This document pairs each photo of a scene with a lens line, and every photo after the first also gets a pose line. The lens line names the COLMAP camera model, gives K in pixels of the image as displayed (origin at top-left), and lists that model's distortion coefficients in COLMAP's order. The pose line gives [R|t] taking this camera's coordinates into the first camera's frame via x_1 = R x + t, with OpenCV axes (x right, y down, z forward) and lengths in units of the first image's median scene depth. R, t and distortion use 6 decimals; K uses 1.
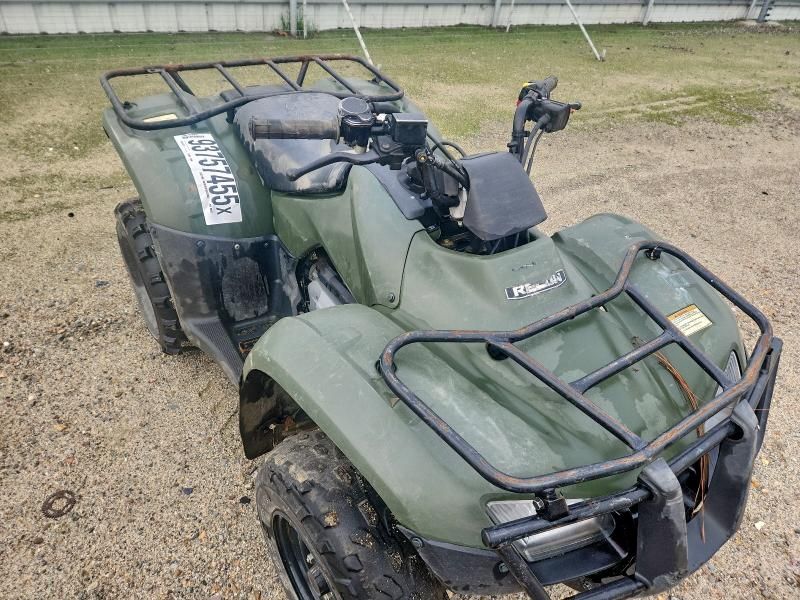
lens RADIAL K [[529.7, 0, 401.7], [0, 529.7, 306.6], [0, 0, 1]] dist [0.064896, -0.053457]
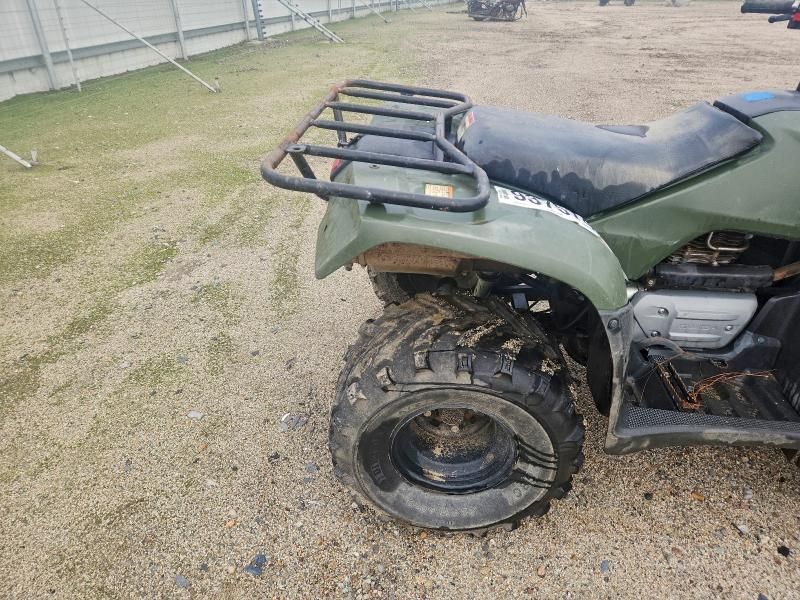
lens RADIAL K [[529.7, 0, 414.3], [0, 529.7, 310.9], [0, 0, 1]] dist [0.064896, -0.053457]
pose [[0.608561, -0.489442, 0.624580, -0.970364], [0.525124, 0.838508, 0.145428, -0.360103], [-0.594894, 0.239480, 0.767301, 0.620814]]
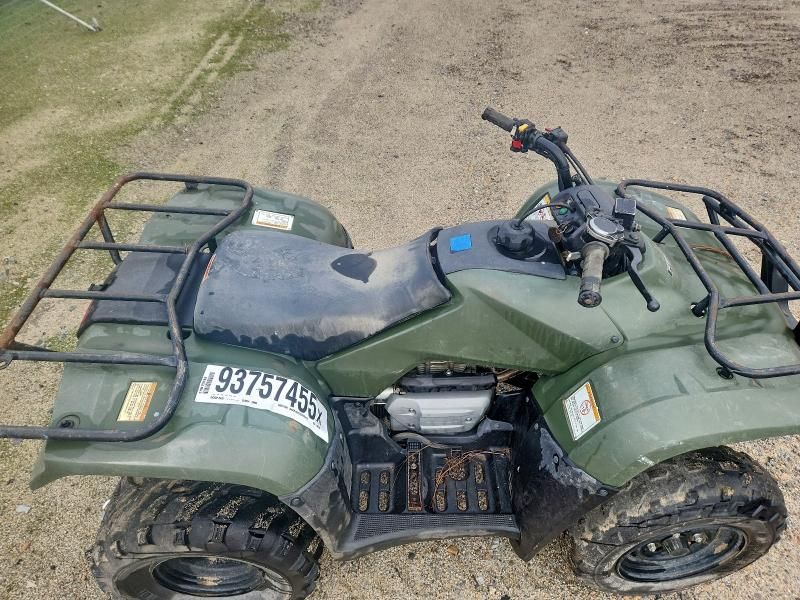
lens RADIAL K [[529.7, 0, 417.3], [0, 529.7, 308.9], [0, 0, 1]] dist [0.064896, -0.053457]
pose [[0.533601, -0.639450, 0.553510, -0.597201], [0.565183, 0.756486, 0.329086, -0.488308], [-0.629156, 0.137234, 0.765068, 0.250575]]
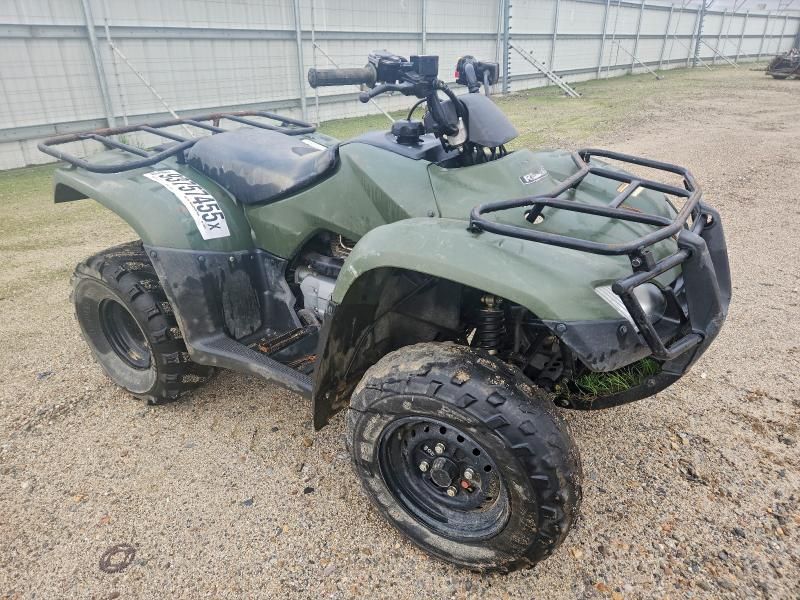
lens RADIAL K [[529.7, 0, 395.2], [0, 529.7, 309.8], [0, 0, 1]] dist [0.064896, -0.053457]
pose [[0.924613, -0.255781, 0.282252, -0.339933], [0.301654, 0.944157, -0.132562, 0.224655], [-0.232583, 0.207711, 0.950138, -0.057026]]
